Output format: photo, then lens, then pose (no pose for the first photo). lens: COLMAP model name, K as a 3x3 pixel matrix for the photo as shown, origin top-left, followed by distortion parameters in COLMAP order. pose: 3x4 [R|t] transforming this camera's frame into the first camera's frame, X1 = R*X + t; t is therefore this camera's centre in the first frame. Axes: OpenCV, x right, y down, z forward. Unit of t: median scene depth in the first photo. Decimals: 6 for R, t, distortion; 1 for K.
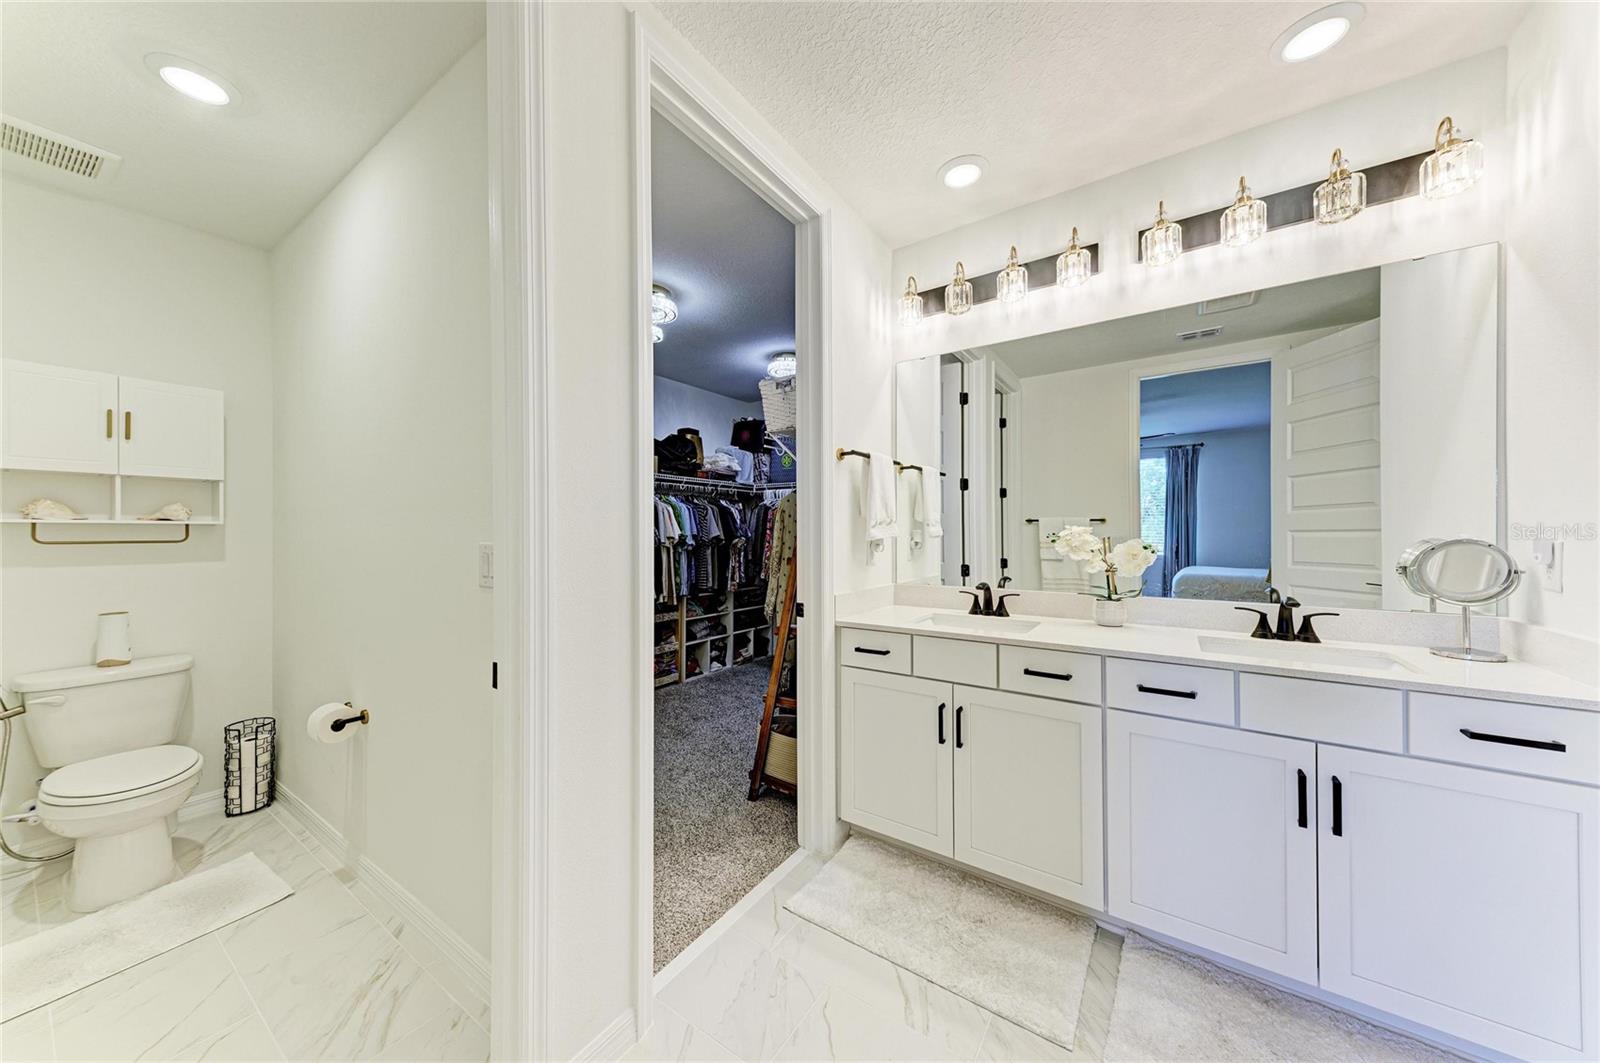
lens RADIAL K [[533.6, 0, 800.3], [0, 533.6, 534.1], [0, 0, 1]] dist [0.015787, -0.002610]
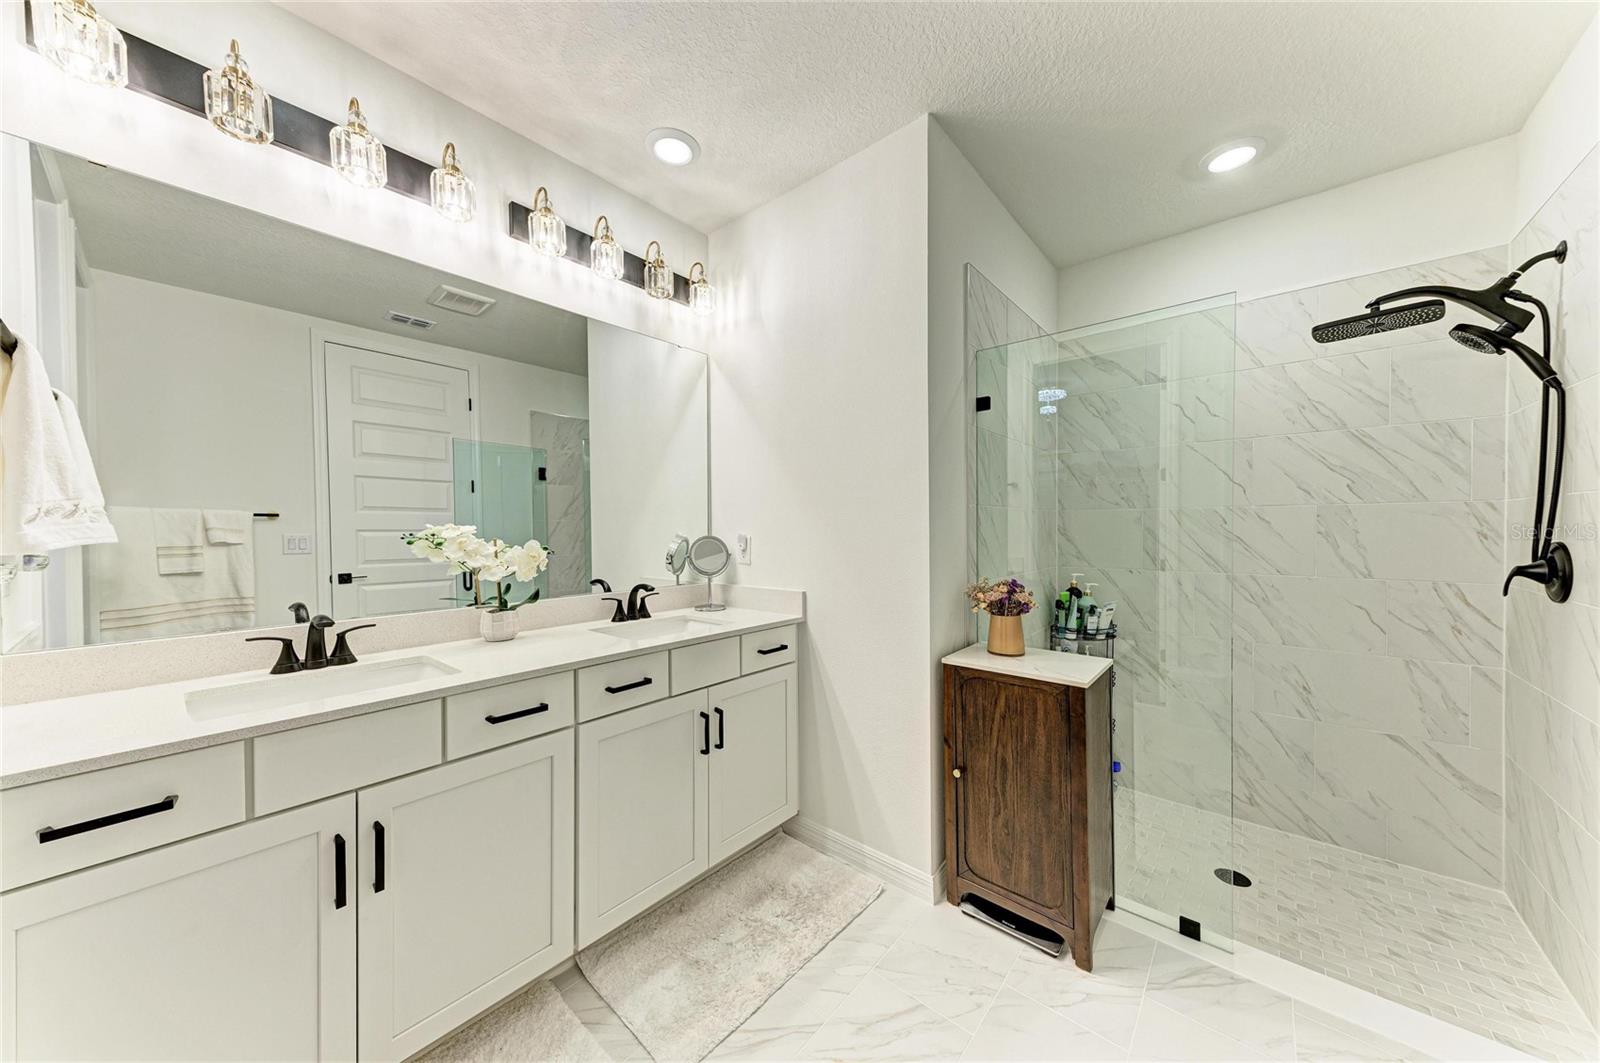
lens RADIAL K [[533.6, 0, 803.6], [0, 533.6, 535.8], [0, 0, 1]] dist [0.015787, -0.002610]
pose [[0.108122, -0.008813, 0.994099, -0.272190], [0.005084, 0.999953, 0.008312, -0.002097], [-0.994125, 0.004155, 0.108162, 0.496232]]
